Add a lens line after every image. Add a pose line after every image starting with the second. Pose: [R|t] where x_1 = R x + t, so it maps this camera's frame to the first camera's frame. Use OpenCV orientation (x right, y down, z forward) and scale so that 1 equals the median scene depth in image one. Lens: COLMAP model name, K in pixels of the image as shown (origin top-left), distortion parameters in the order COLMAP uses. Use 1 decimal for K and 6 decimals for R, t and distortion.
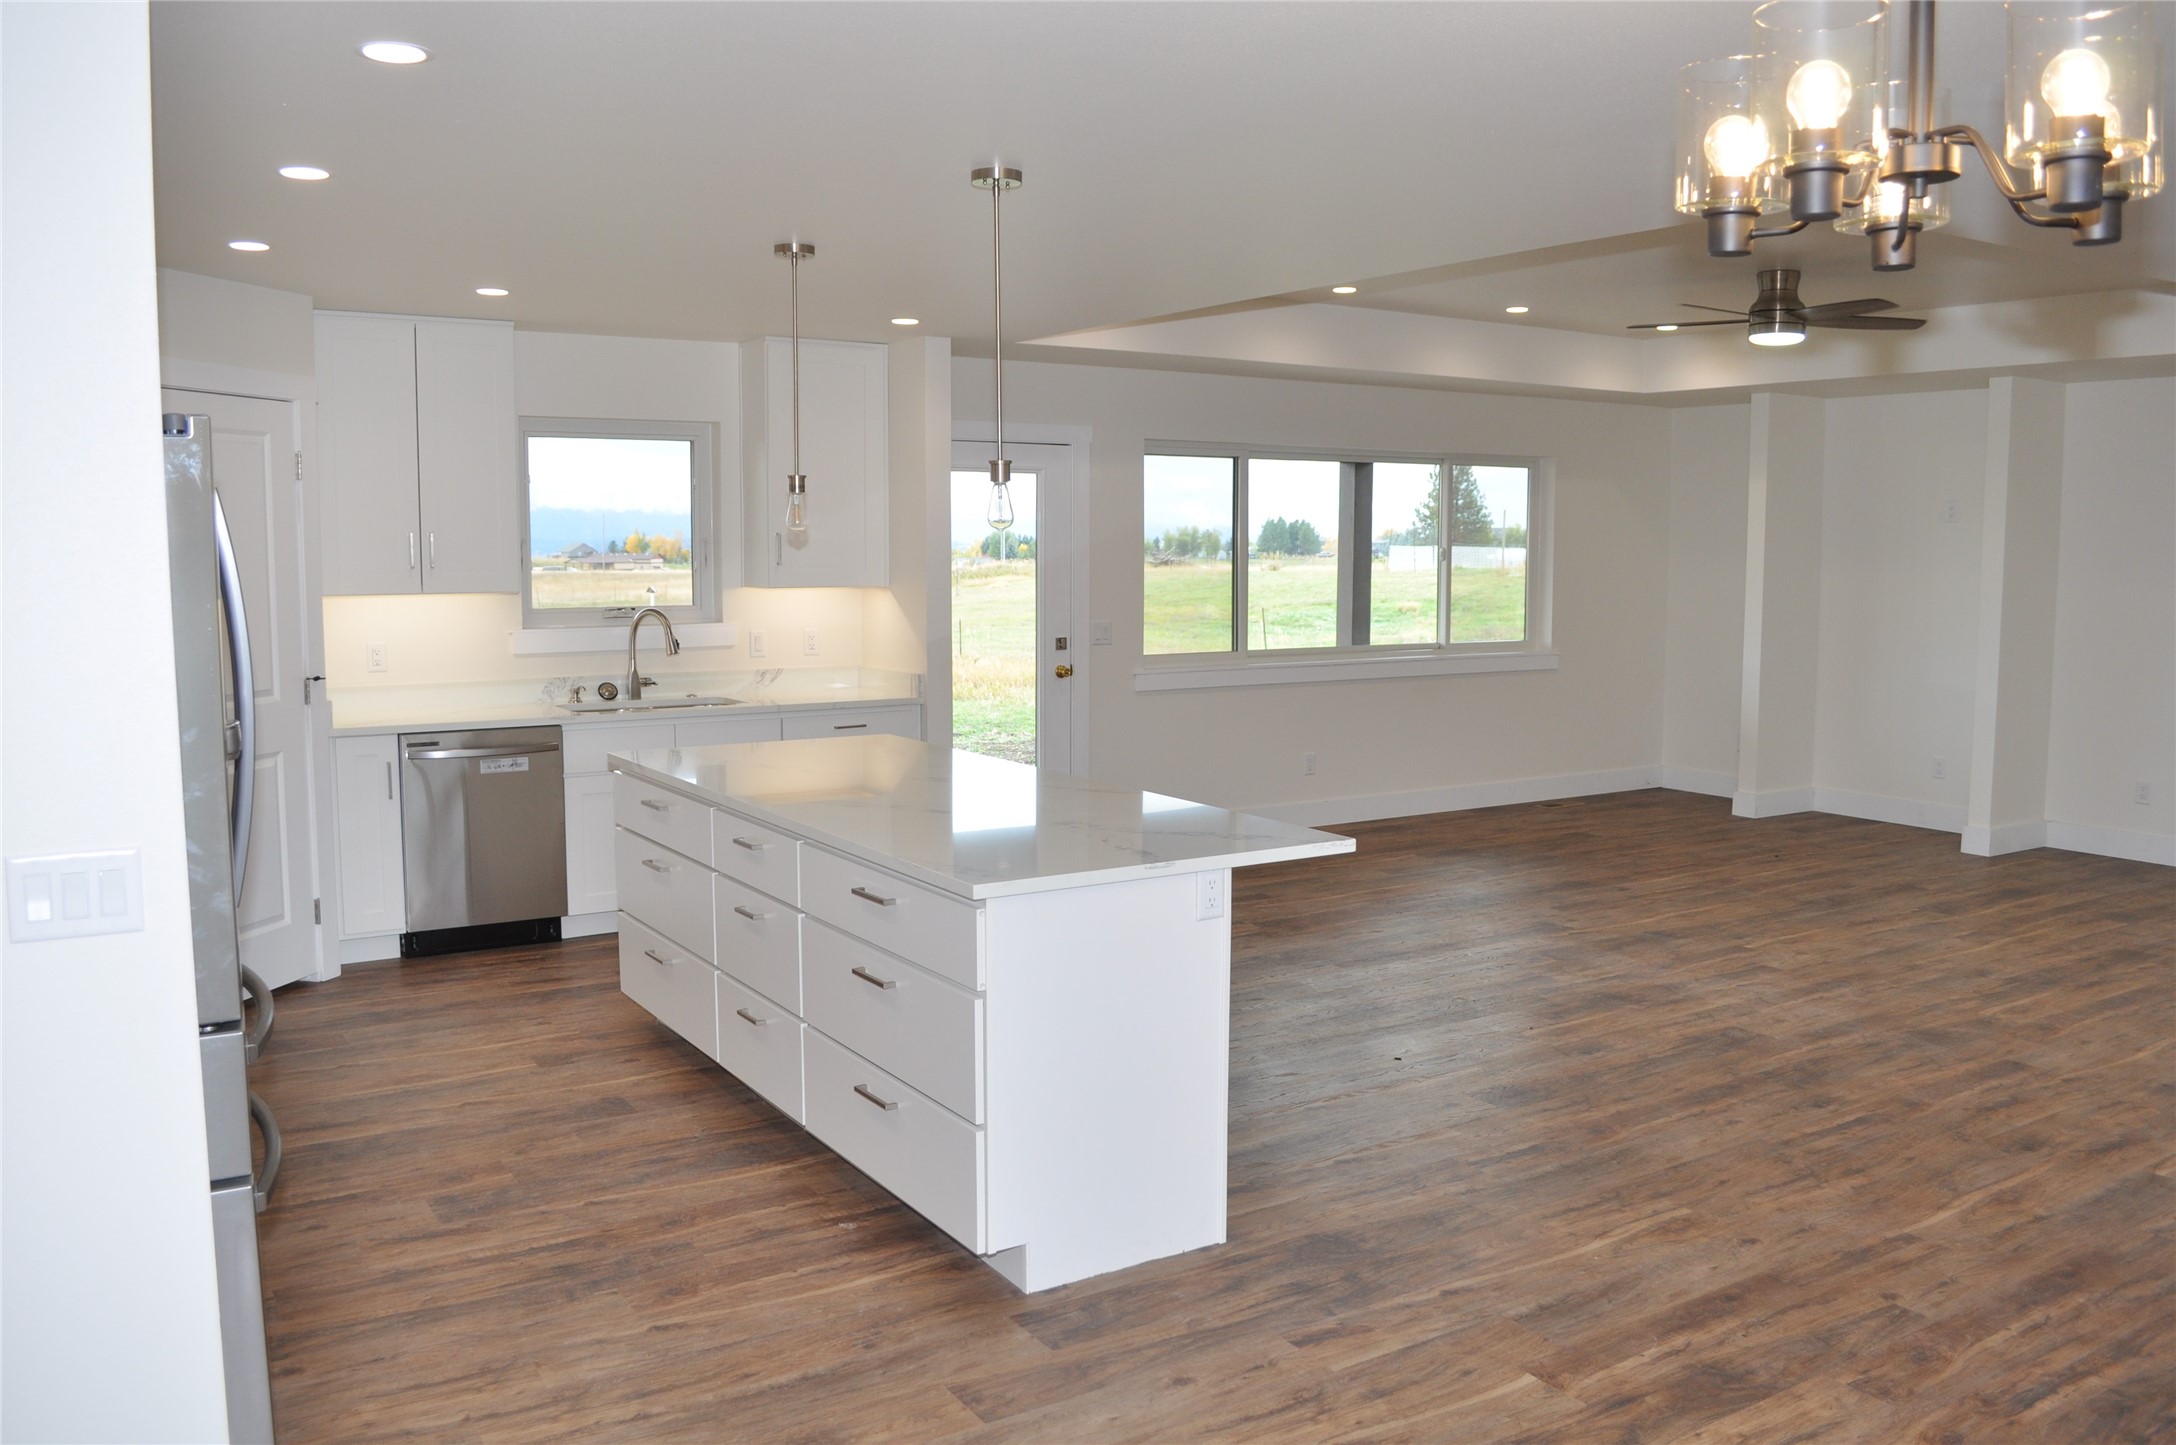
lens RADIAL K [[1720.4, 0, 1076.7], [0, 1720.4, 714.4], [0, 0, 1]] dist [-0.085841, 0.015556]
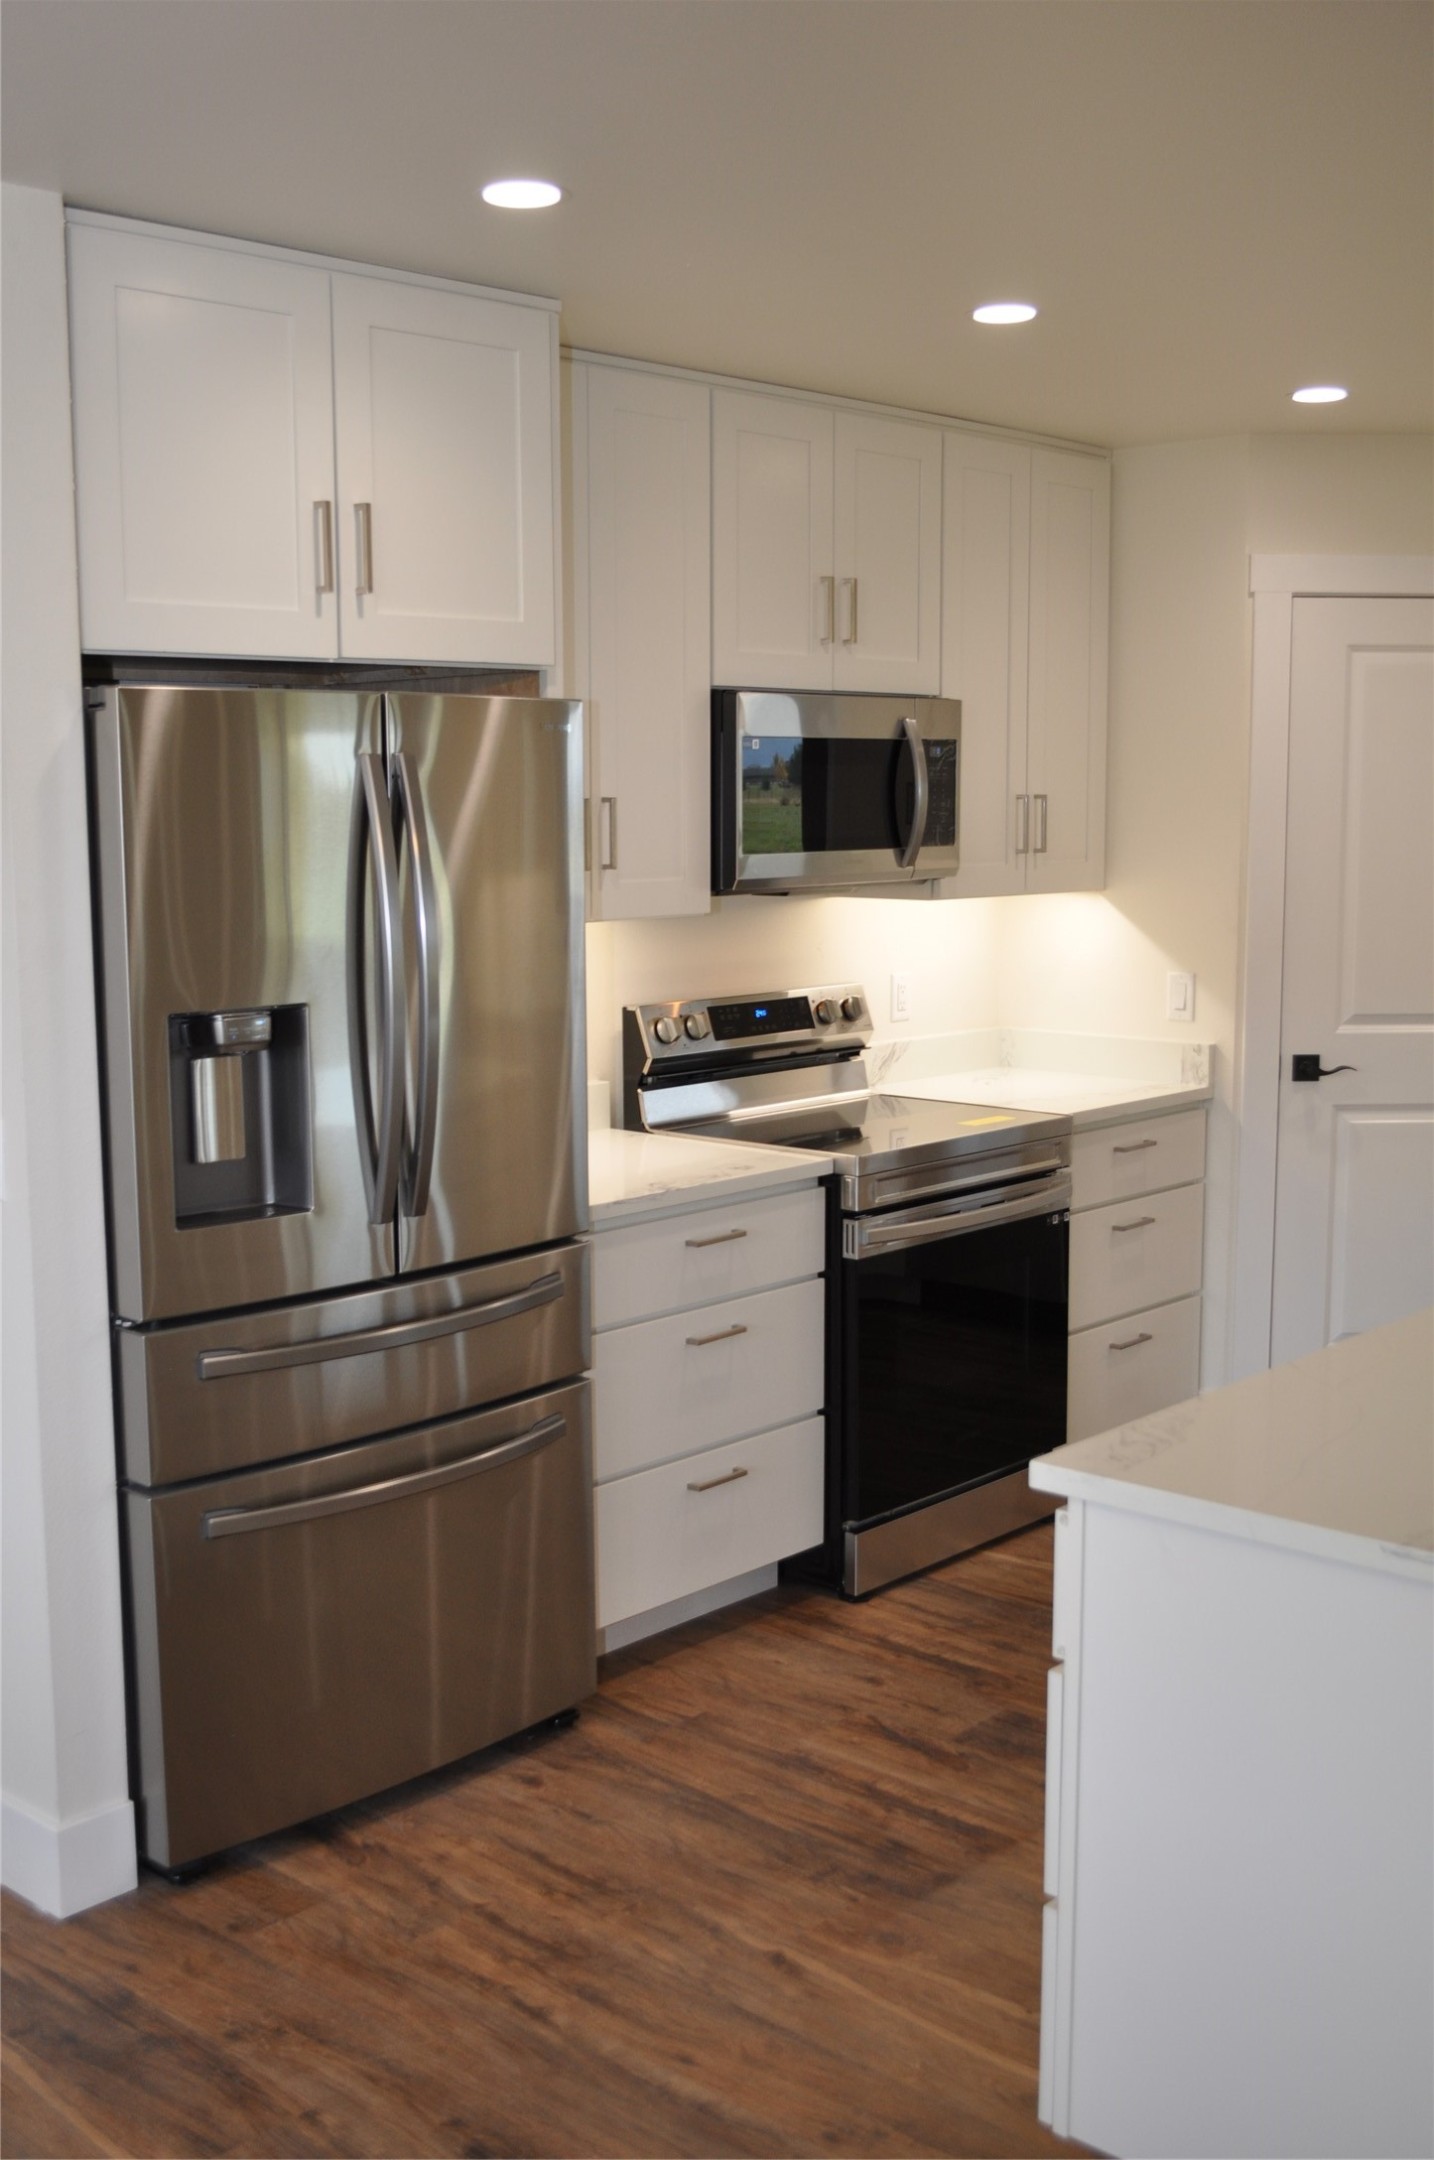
lens RADIAL K [[2226.6, 0, 719.4], [0, 2226.6, 1078.0], [0, 0, 1]] dist [0.015534, 0.000000]
pose [[0.270916, 0.131097, -0.953634, 0.497373], [-0.089913, 0.989798, 0.110525, -0.098082], [0.958394, 0.055801, 0.279940, 0.542207]]
